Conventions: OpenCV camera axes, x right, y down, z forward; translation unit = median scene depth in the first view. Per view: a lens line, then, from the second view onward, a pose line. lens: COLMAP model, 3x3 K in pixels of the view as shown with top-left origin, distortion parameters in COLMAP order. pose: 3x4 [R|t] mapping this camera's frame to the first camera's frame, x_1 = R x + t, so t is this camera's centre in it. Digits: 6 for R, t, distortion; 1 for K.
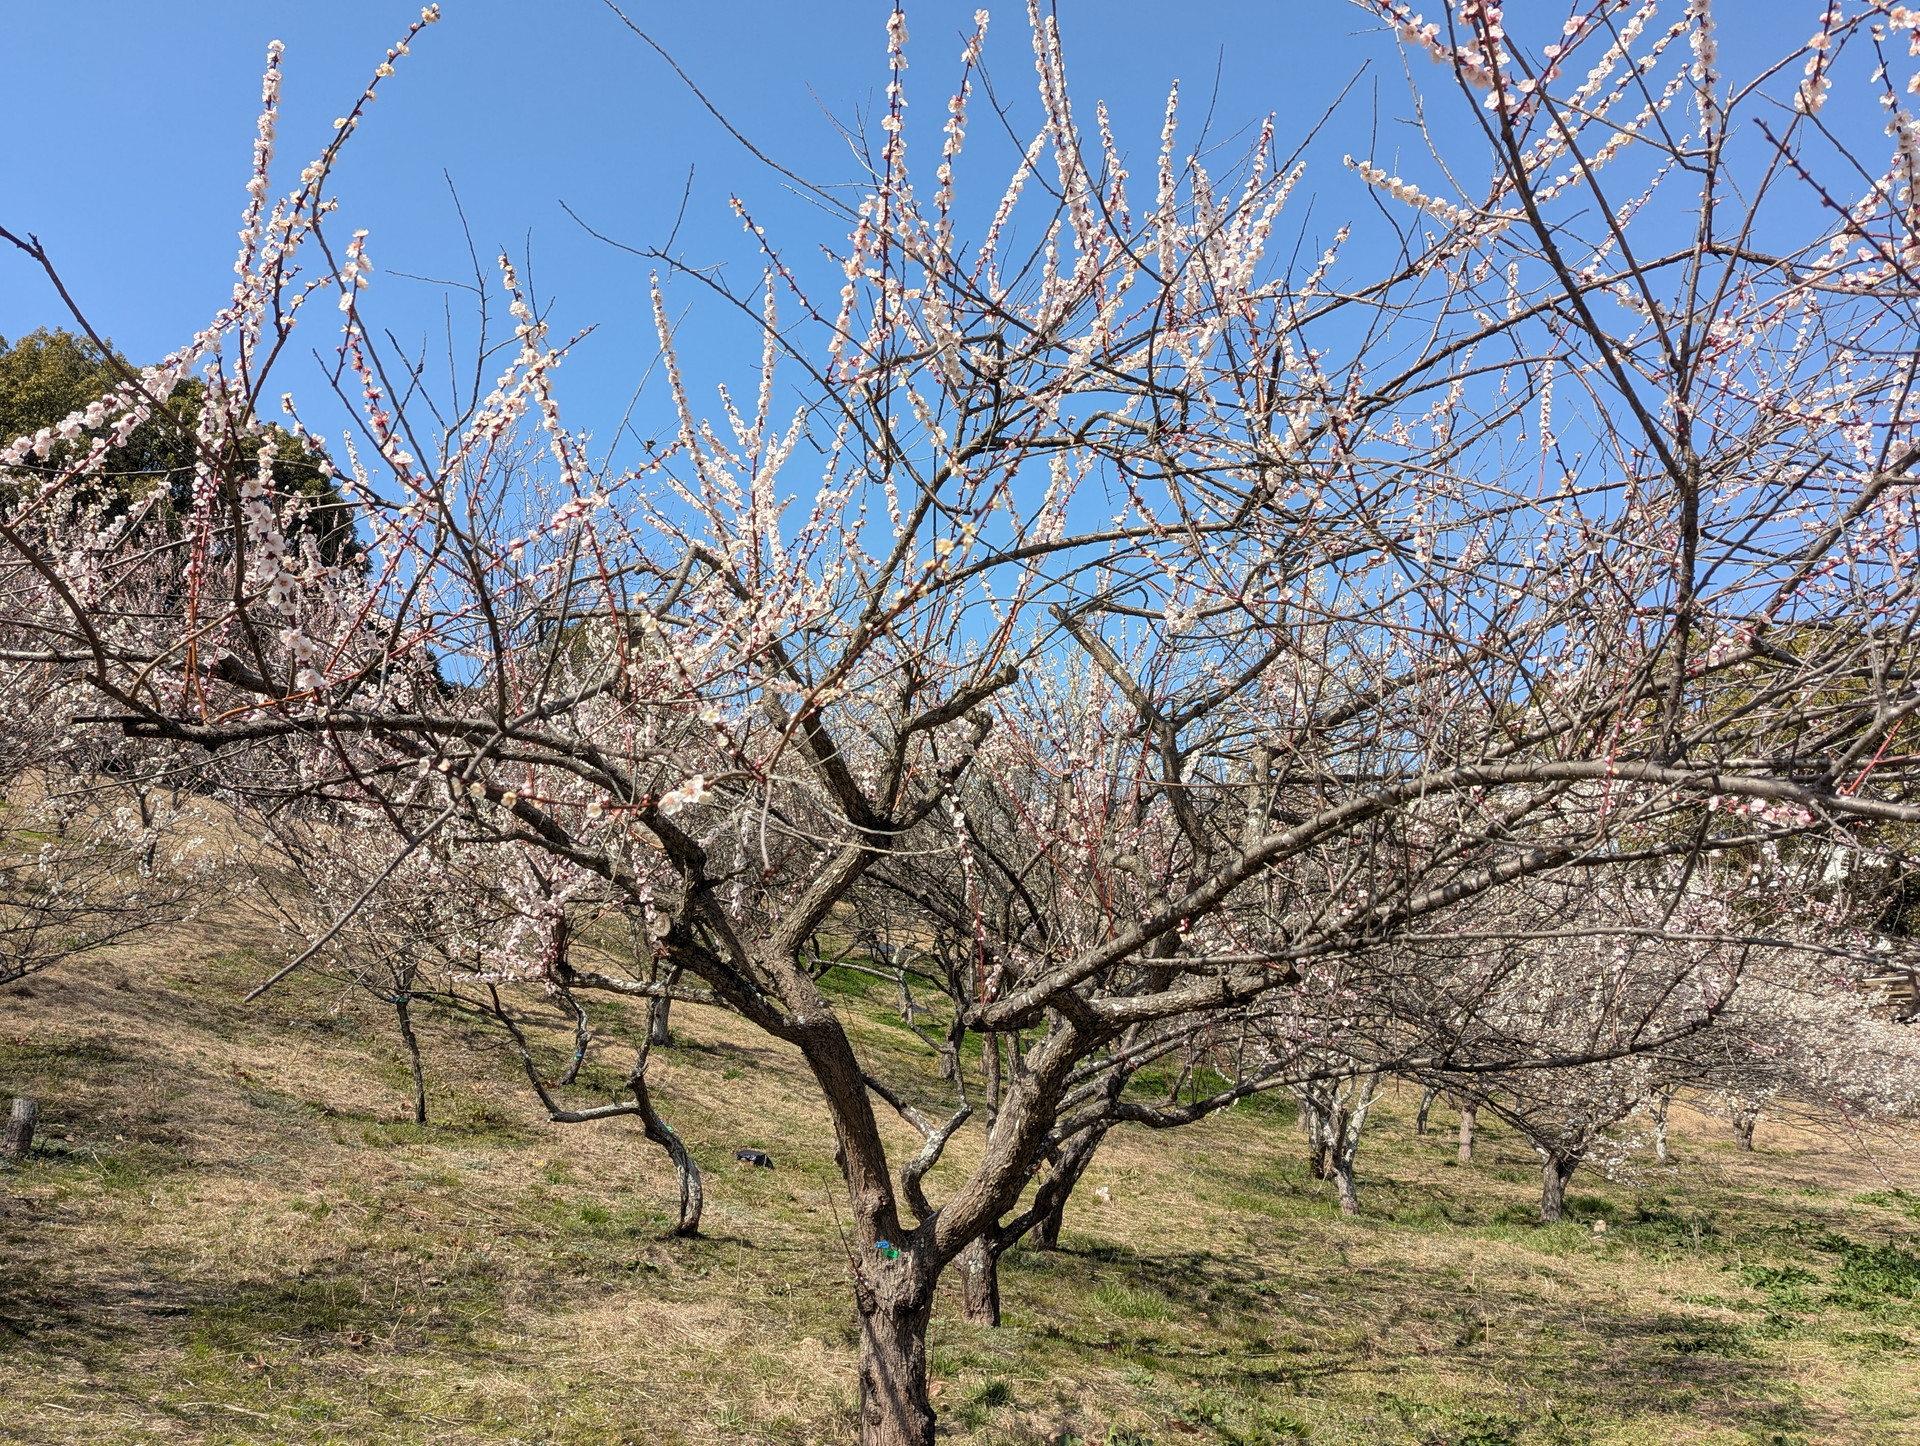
lens RADIAL K [[1385.8, 0, 960.9], [0, 1385.8, 718.3], [0, 0, 1]] dist [0.040176, -0.012720]
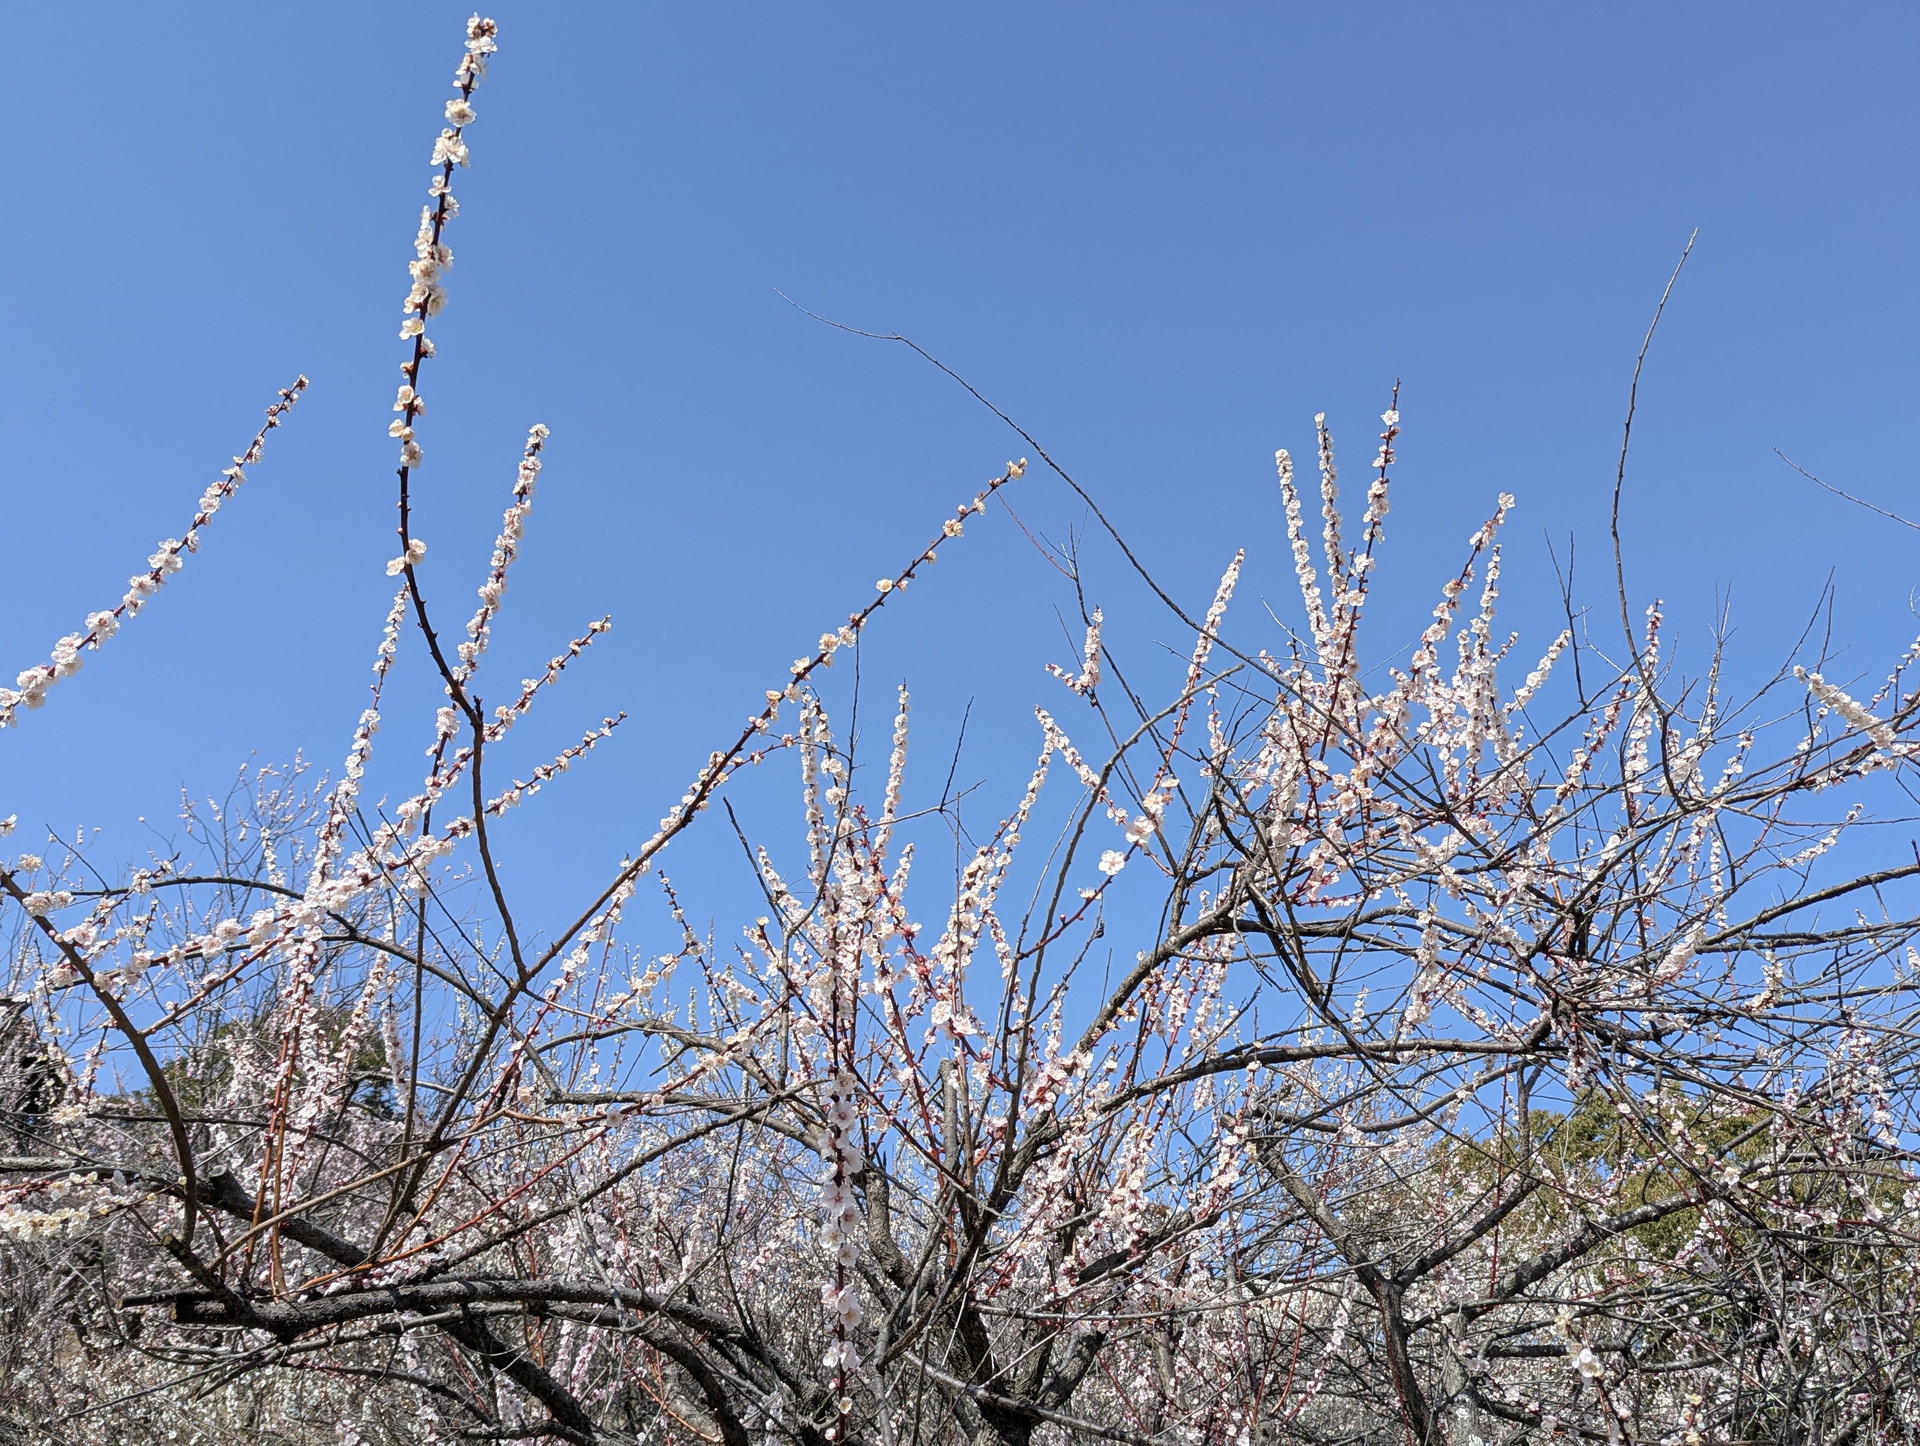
lens RADIAL K [[1654.5, 0, 955.4], [0, 1654.5, 728.0], [0, 0, 1]] dist [0.021939, -0.006514]
pose [[0.988375, 0.074005, 0.132807, -0.362414], [-0.038671, 0.967176, -0.251149, -0.082208], [-0.147034, 0.243094, 0.958794, 0.092488]]
